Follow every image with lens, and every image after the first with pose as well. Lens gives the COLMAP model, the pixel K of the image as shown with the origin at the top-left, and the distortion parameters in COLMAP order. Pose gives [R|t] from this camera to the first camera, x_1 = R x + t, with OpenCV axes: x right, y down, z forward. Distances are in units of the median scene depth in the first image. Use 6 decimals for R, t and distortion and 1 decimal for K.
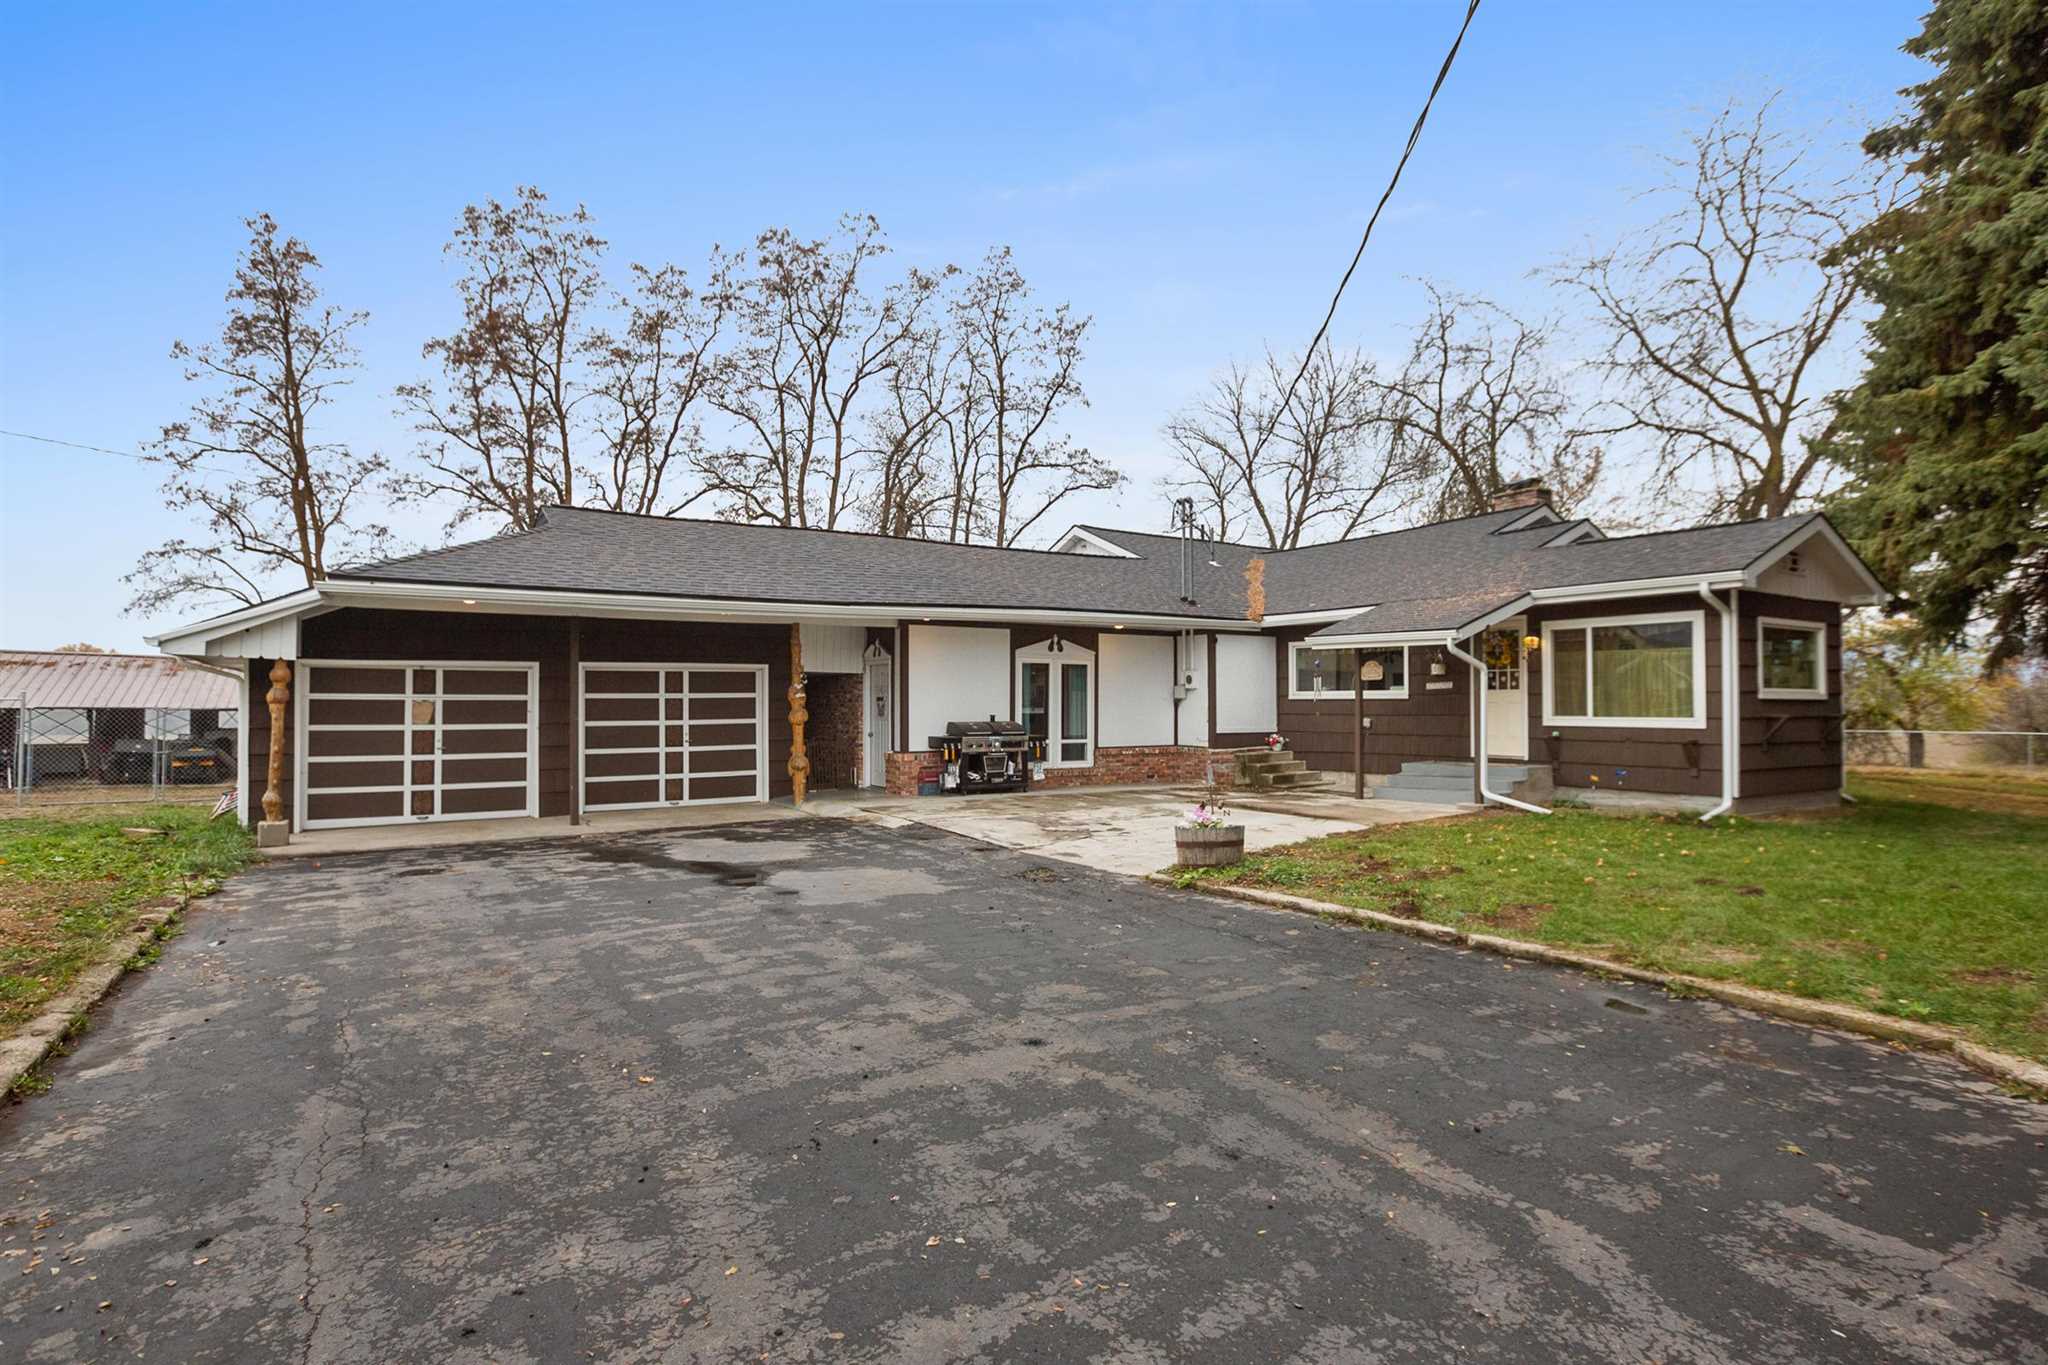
lens RADIAL K [[1042.3, 0, 1034.5], [0, 1042.3, 683.9], [0, 0, 1]] dist [-0.021277, 0.000259]
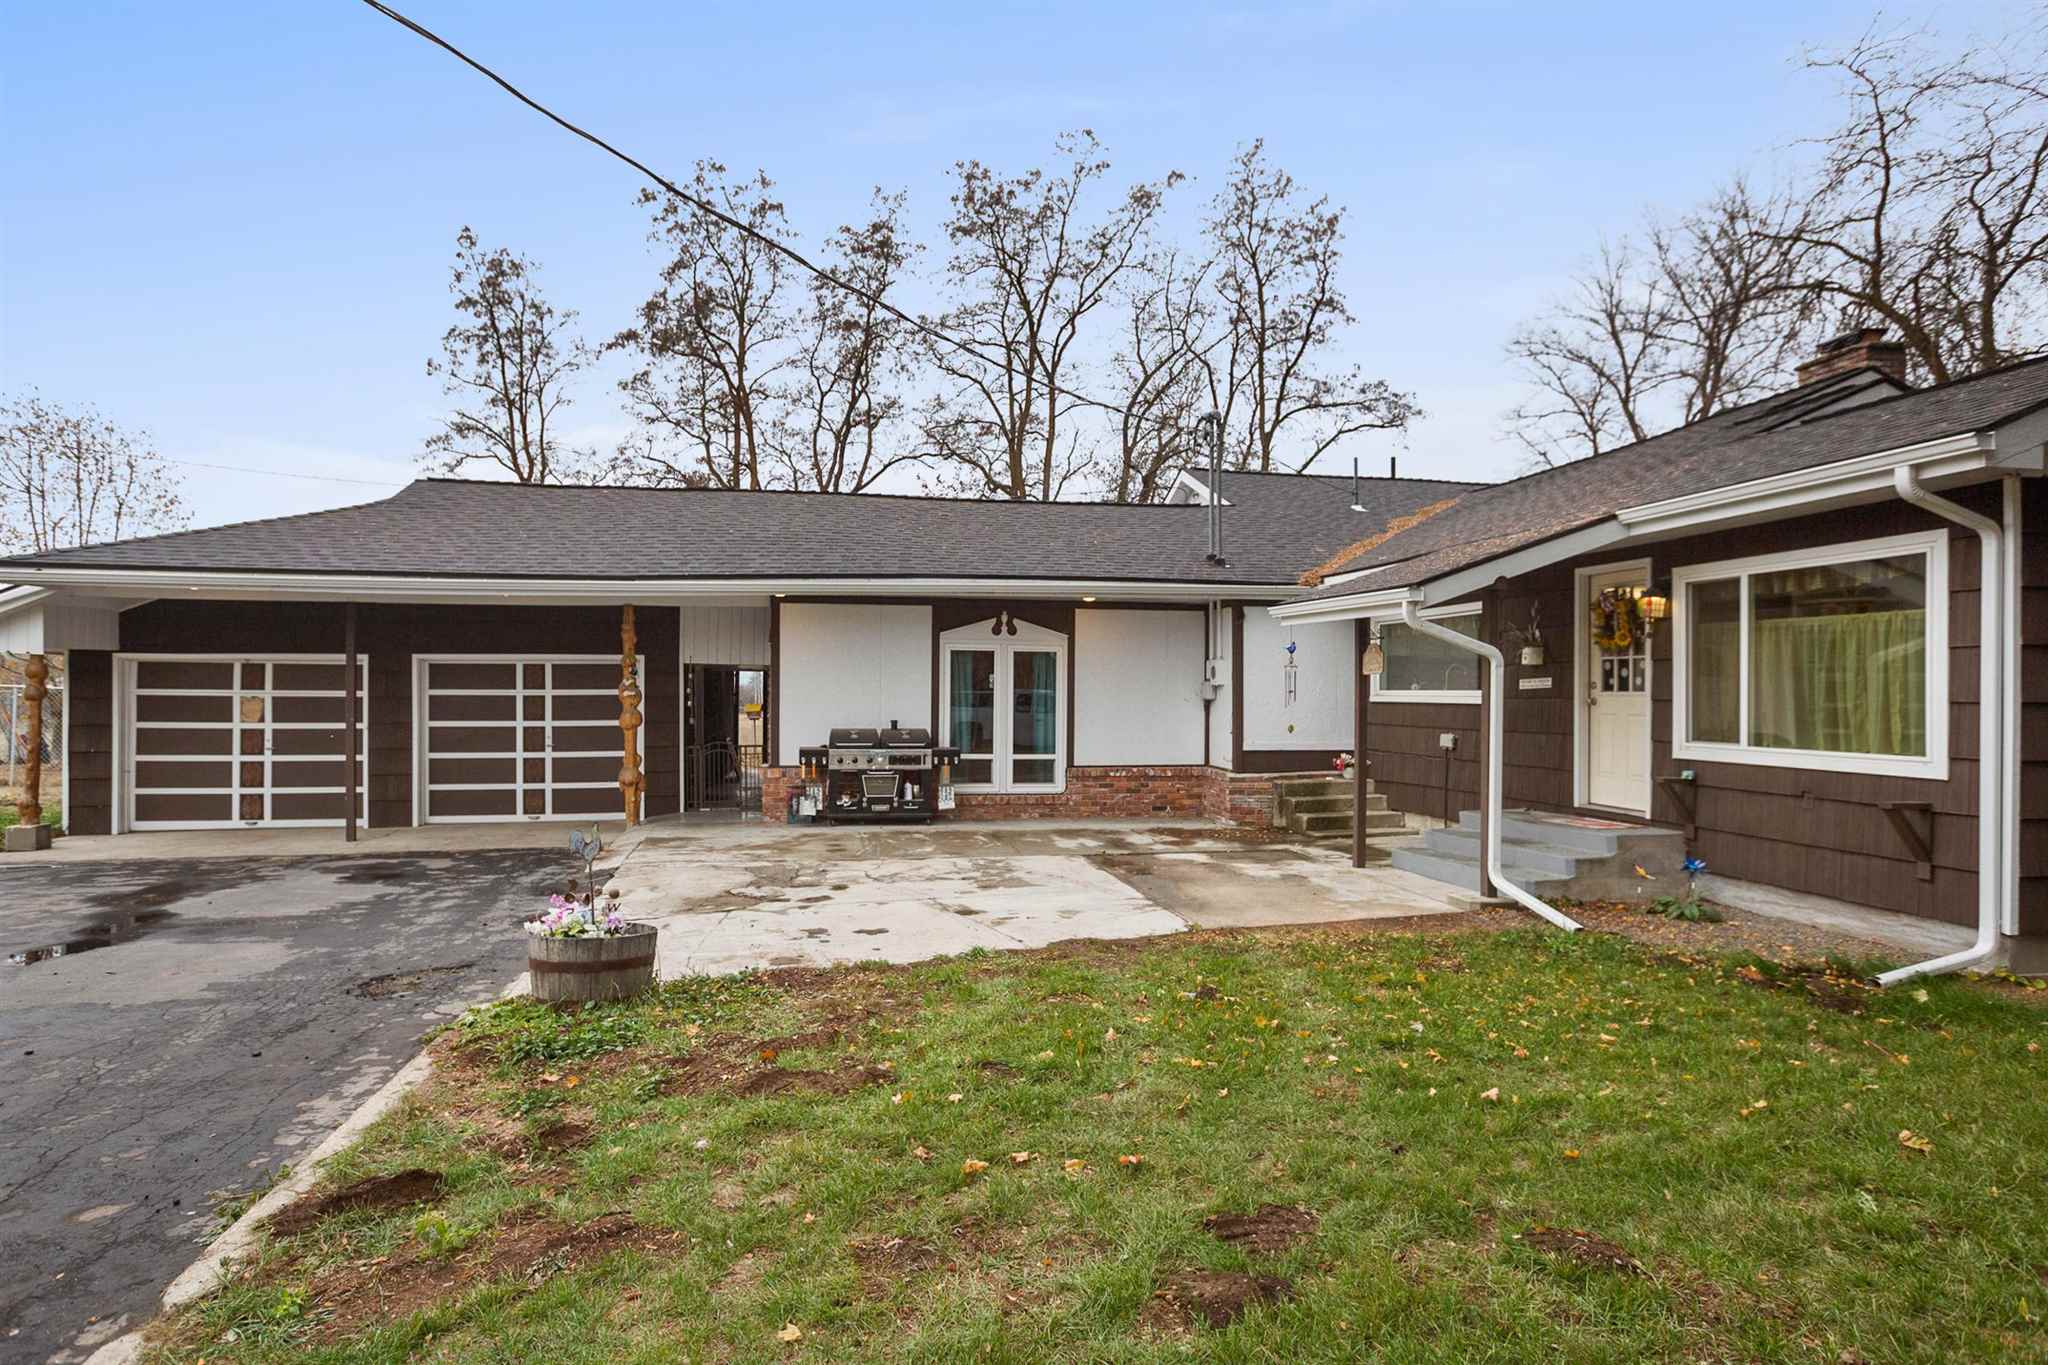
lens RADIAL K [[1121.1, 0, 1024.0], [0, 1121.1, 682.5], [0, 0, 1]] dist [-0.023778, 0.023157]
pose [[0.921554, 0.003297, -0.388236, 0.372301], [0.000211, 0.999960, 0.008991, -0.004775], [0.388250, -0.008367, 0.921516, 0.298255]]
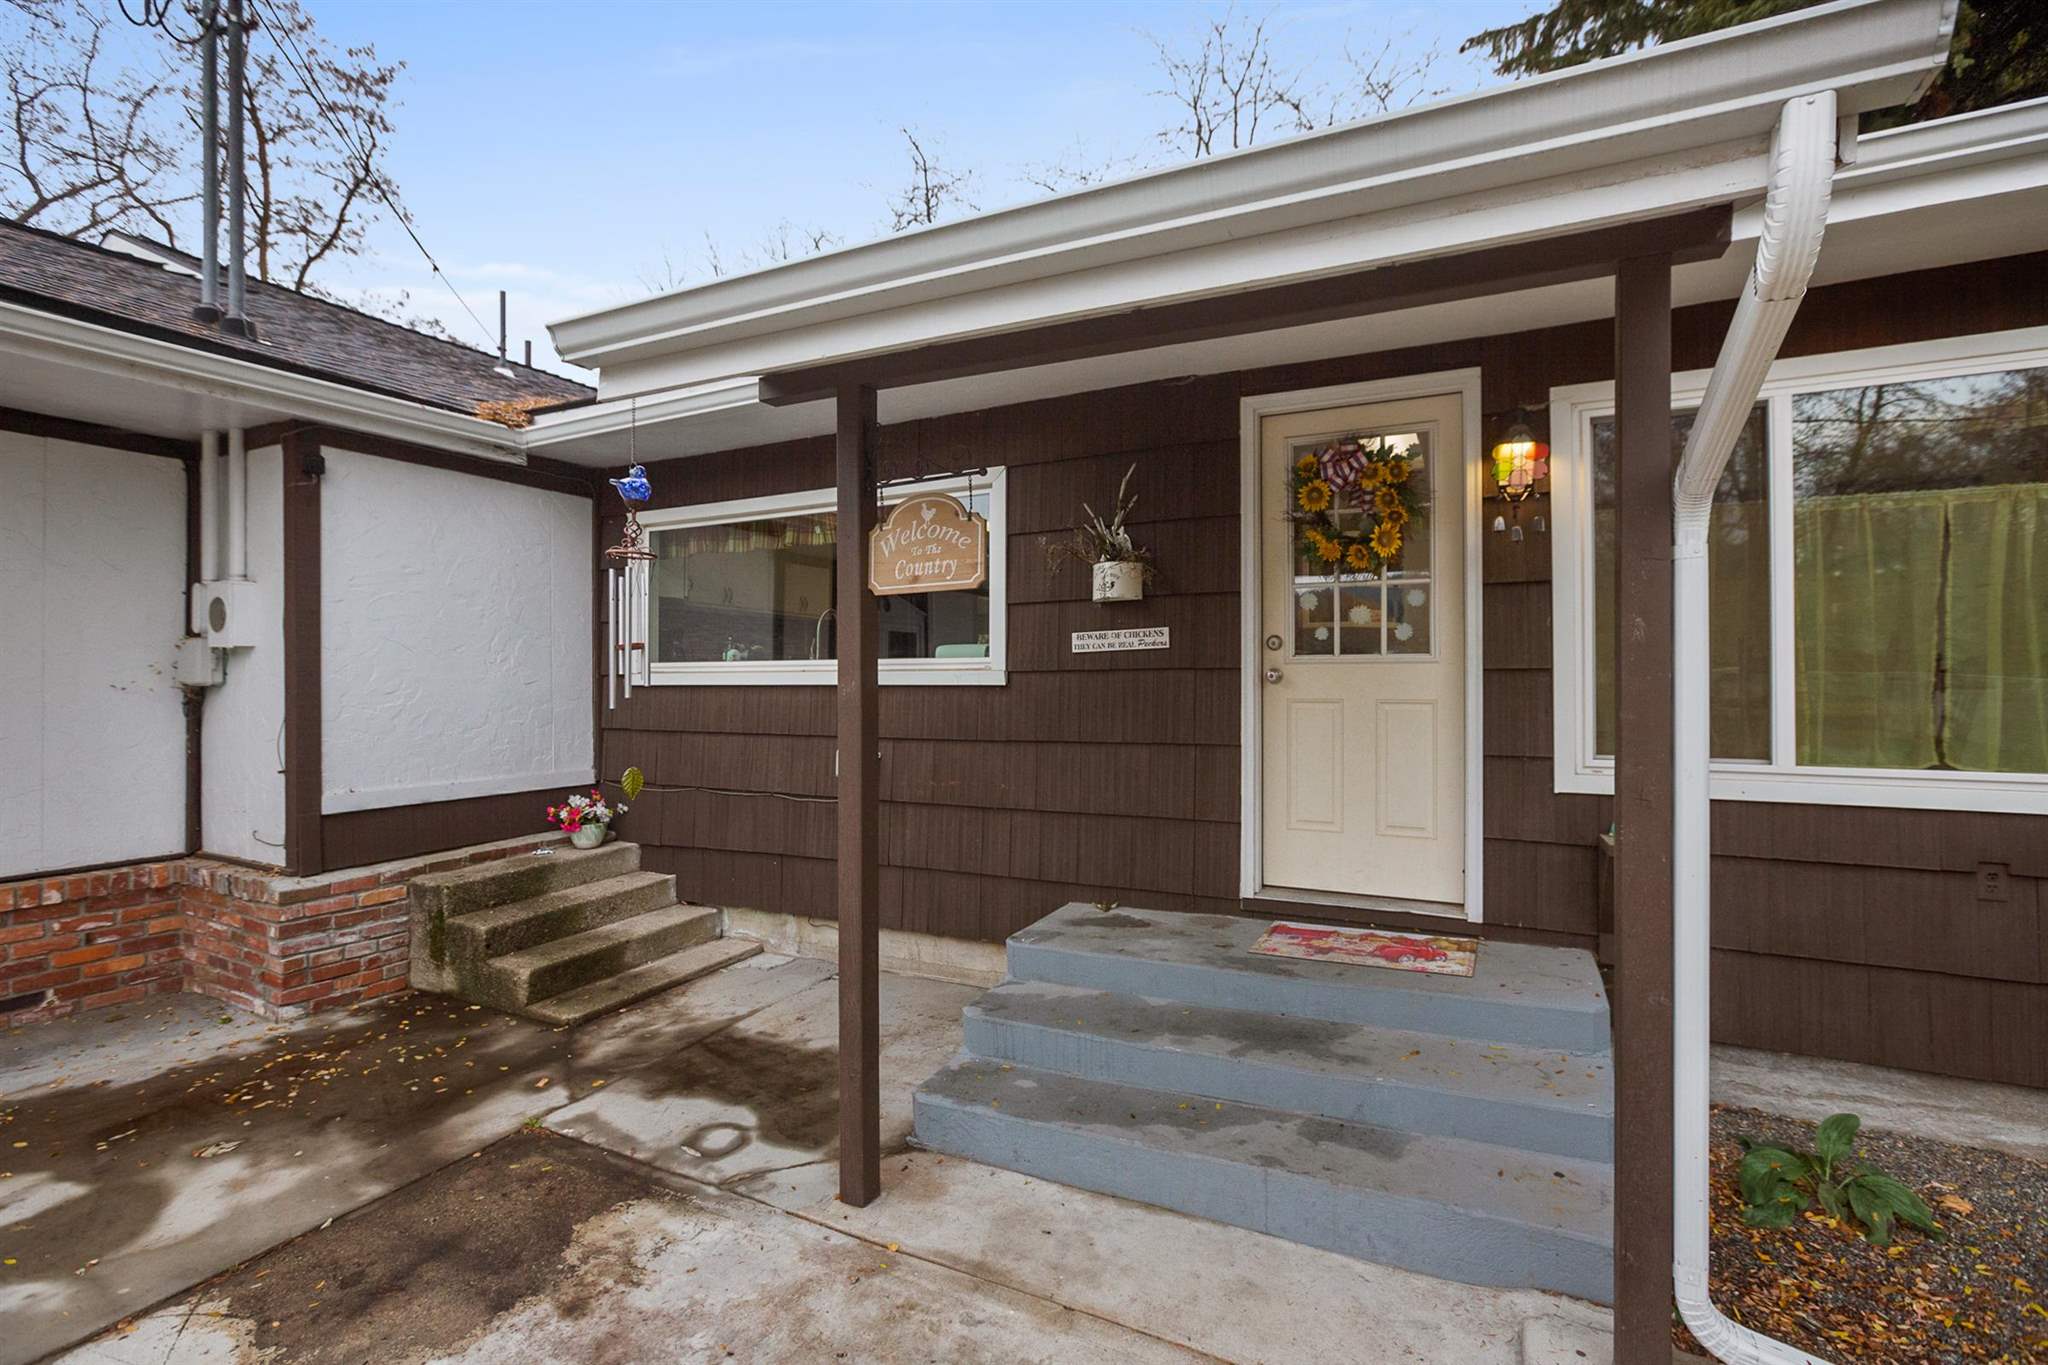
lens RADIAL K [[921.7, 0, 1016.4], [0, 921.7, 672.0], [0, 0, 1]] dist [-0.021954, 0.012719]
pose [[0.869461, 0.002179, 0.493997, 0.242604], [-0.006605, 0.999952, 0.007213, 0.008872], [-0.493958, -0.009534, 0.869434, 0.802655]]
